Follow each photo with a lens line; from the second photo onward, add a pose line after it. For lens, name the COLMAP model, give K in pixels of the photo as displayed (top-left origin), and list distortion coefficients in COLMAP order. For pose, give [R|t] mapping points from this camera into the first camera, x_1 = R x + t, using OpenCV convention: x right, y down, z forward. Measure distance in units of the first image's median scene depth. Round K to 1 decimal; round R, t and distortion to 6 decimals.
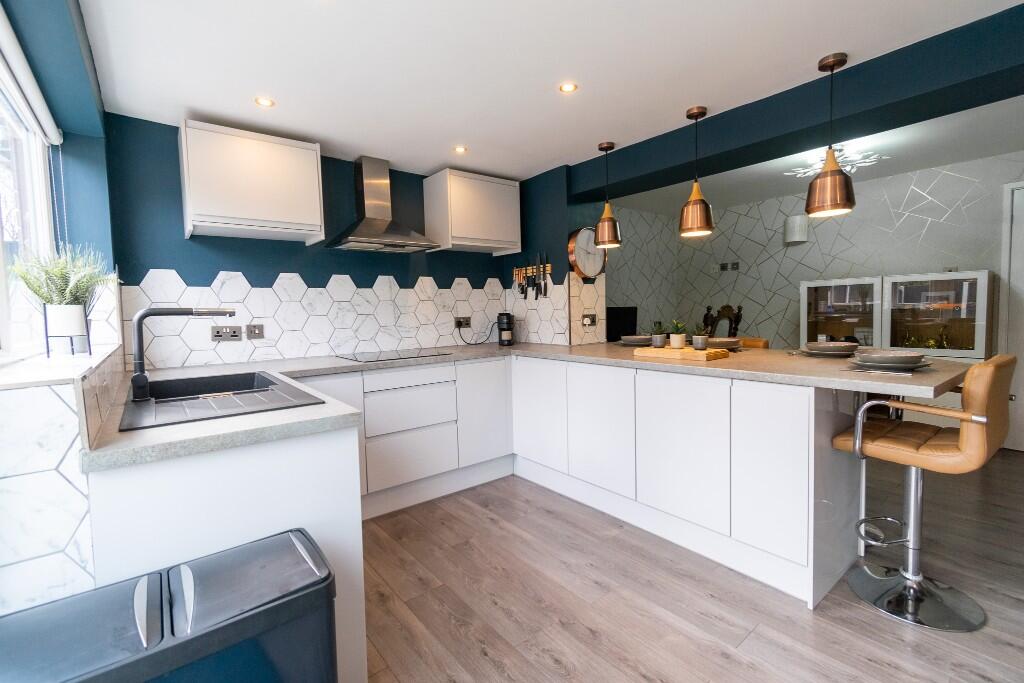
lens RADIAL K [[449.8, 0, 513.6], [0, 449.8, 337.3], [0, 0, 1]] dist [0.001118, -0.000294]
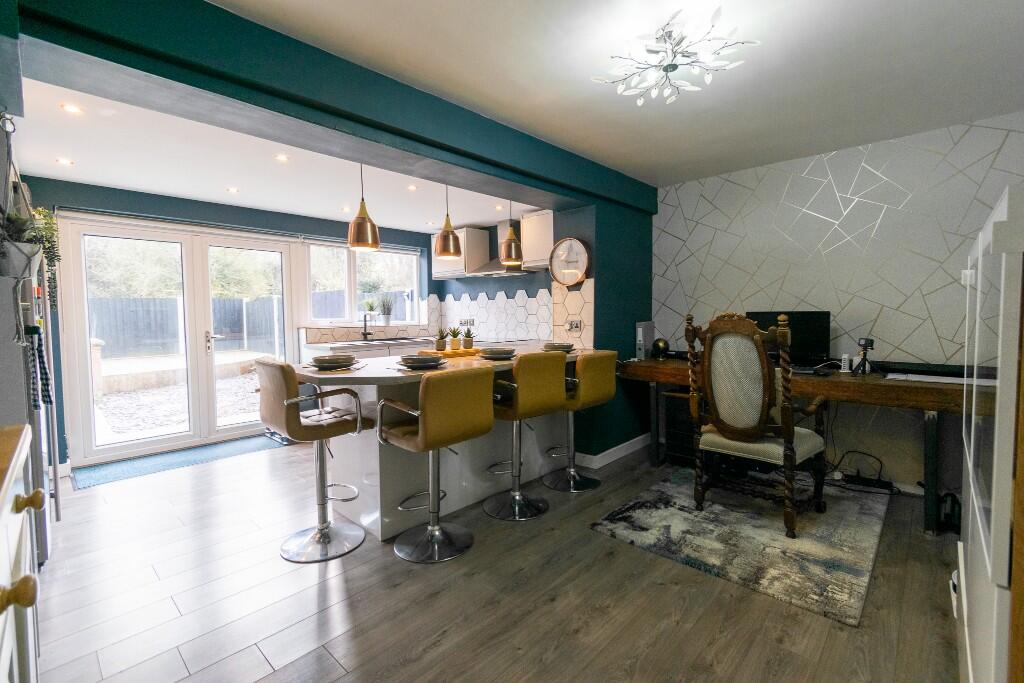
lens RADIAL K [[449.8, 0, 513.6], [0, 449.8, 337.3], [0, 0, 1]] dist [0.001118, -0.000294]
pose [[0.143205, 0.075117, -0.986838, 1.251332], [-0.055351, 0.996163, 0.067794, -0.077820], [0.988144, 0.044914, 0.146813, 0.741845]]
